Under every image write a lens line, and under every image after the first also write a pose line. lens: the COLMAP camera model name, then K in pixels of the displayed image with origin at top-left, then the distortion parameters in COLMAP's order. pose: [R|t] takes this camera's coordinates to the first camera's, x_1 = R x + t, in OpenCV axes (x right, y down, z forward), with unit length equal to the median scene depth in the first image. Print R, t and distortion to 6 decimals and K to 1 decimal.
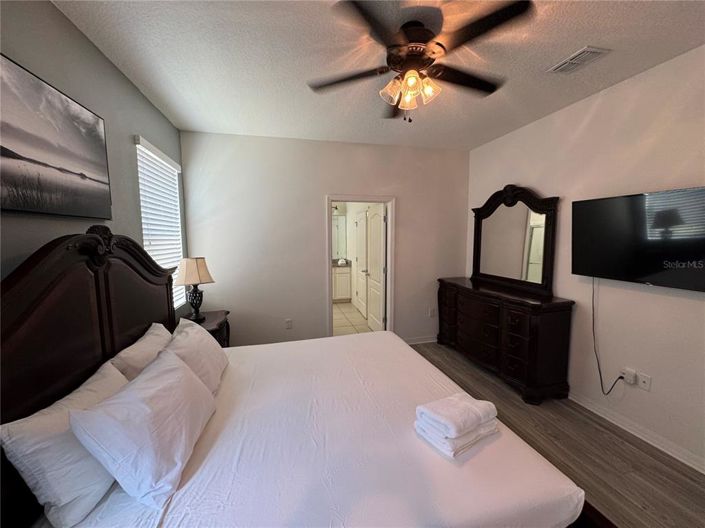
lens RADIAL K [[283.1, 0, 351.2], [0, 283.1, 264.5], [0, 0, 1]] dist [-0.002275, -0.000402]
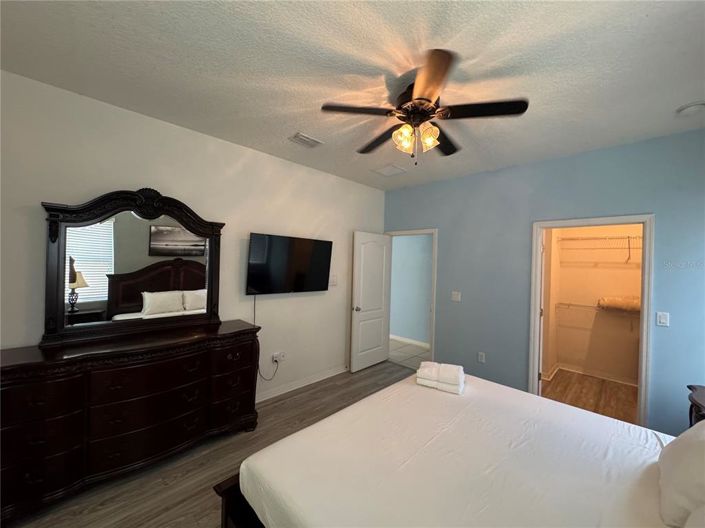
lens RADIAL K [[283.1, 0, 351.2], [0, 283.1, 264.5], [0, 0, 1]] dist [-0.002275, -0.000402]
pose [[-0.529867, -0.014332, 0.847959, -0.363589], [0.057331, 0.996965, 0.052676, -0.112936], [-0.846140, 0.076526, -0.527437, 1.098896]]
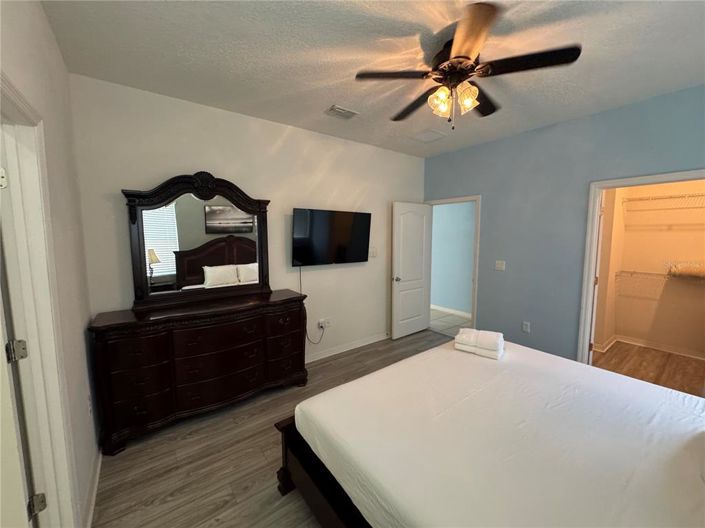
lens RADIAL K [[283.1, 0, 351.2], [0, 283.1, 264.5], [0, 0, 1]] dist [-0.002275, -0.000402]
pose [[-0.402083, -0.087663, 0.911397, -0.398494], [0.094515, 0.986114, 0.136547, -0.108635], [-0.910712, 0.141044, -0.388215, 1.108048]]
